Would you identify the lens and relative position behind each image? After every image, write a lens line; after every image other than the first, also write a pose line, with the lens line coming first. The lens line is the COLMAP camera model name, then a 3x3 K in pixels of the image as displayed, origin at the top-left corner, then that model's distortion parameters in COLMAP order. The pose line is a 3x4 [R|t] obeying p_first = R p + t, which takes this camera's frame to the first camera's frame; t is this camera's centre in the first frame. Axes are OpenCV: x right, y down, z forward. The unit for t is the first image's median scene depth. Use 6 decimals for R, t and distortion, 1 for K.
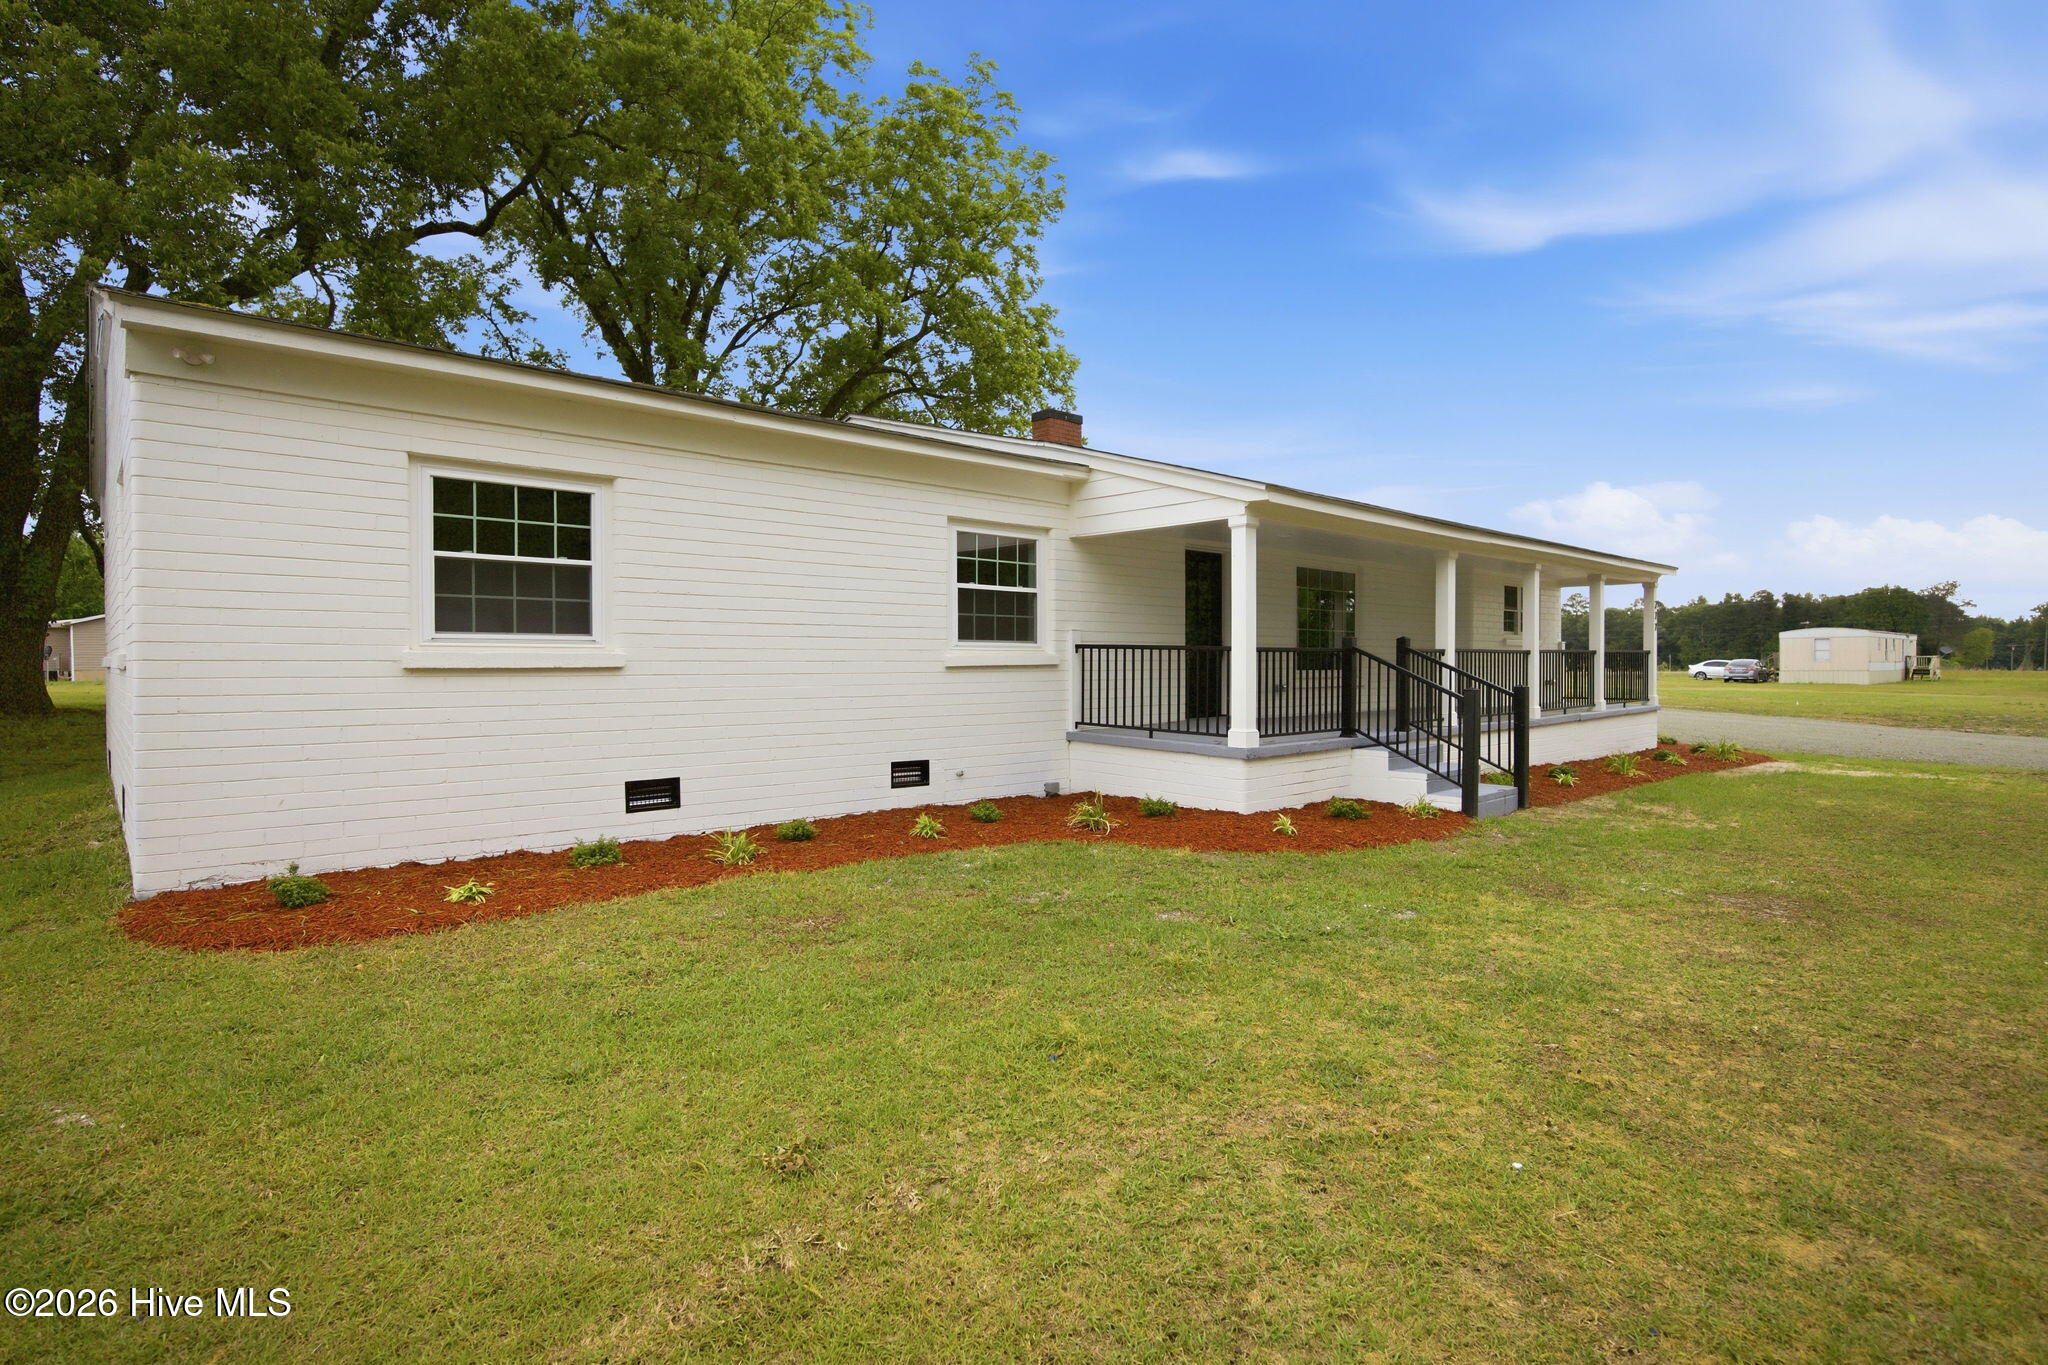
lens RADIAL K [[1030.5, 0, 1035.2], [0, 1030.5, 692.2], [0, 0, 1]] dist [0.002902, 0.000778]
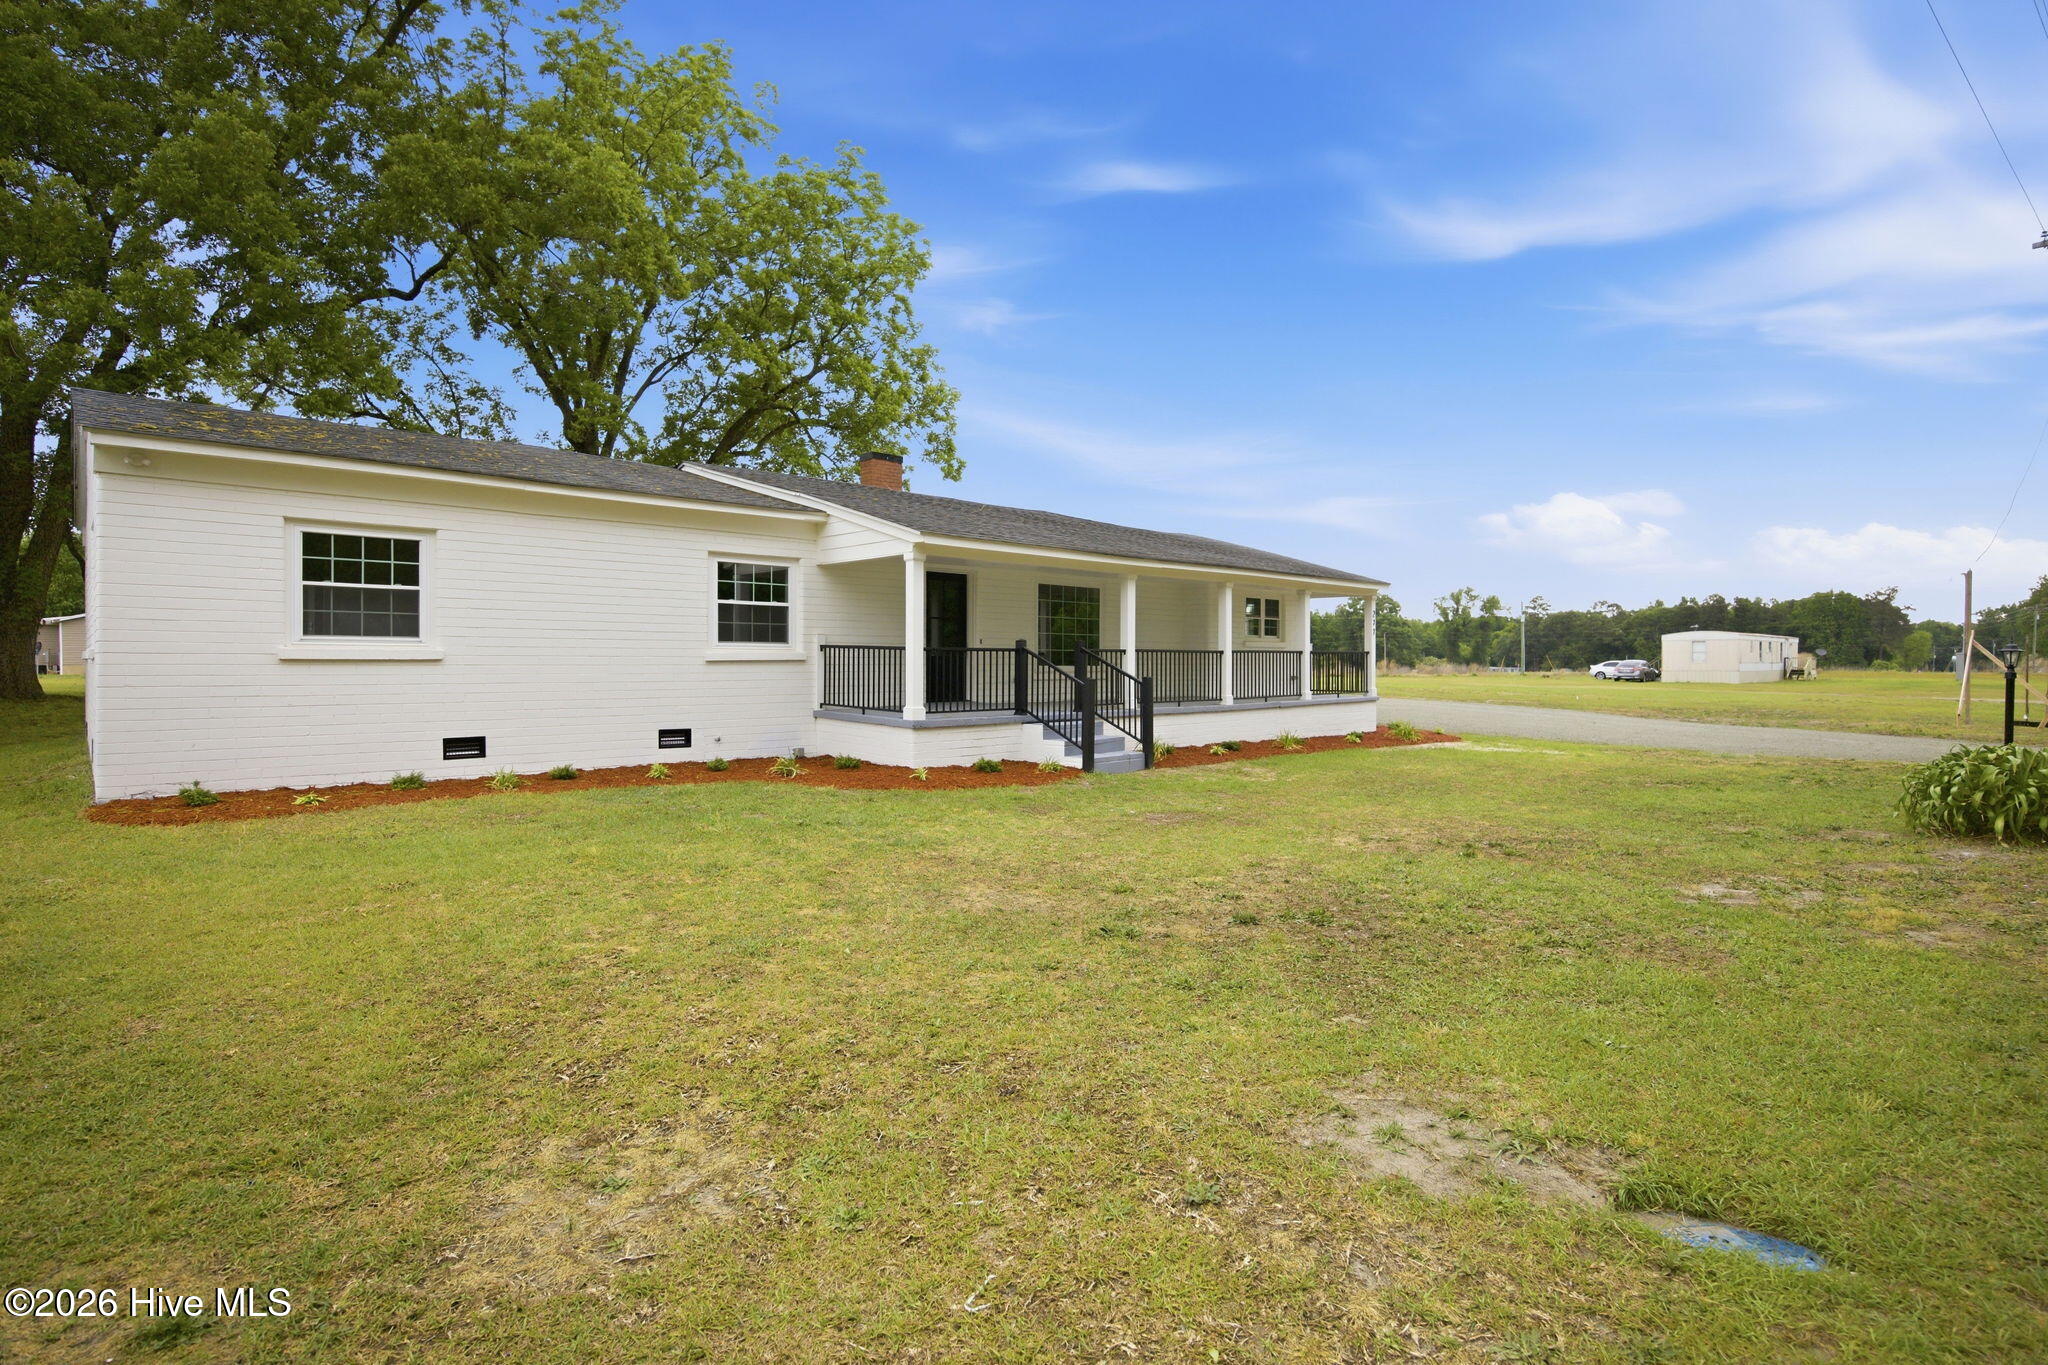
lens RADIAL K [[1008.9, 0, 1024.0], [0, 1008.9, 682.5], [0, 0, 1]] dist [0.006028, 0.001504]
pose [[0.999962, 0.003711, 0.007918, 0.296415], [-0.003650, 0.999963, -0.007772, 0.011743], [-0.007946, 0.007743, 0.999938, -0.313062]]
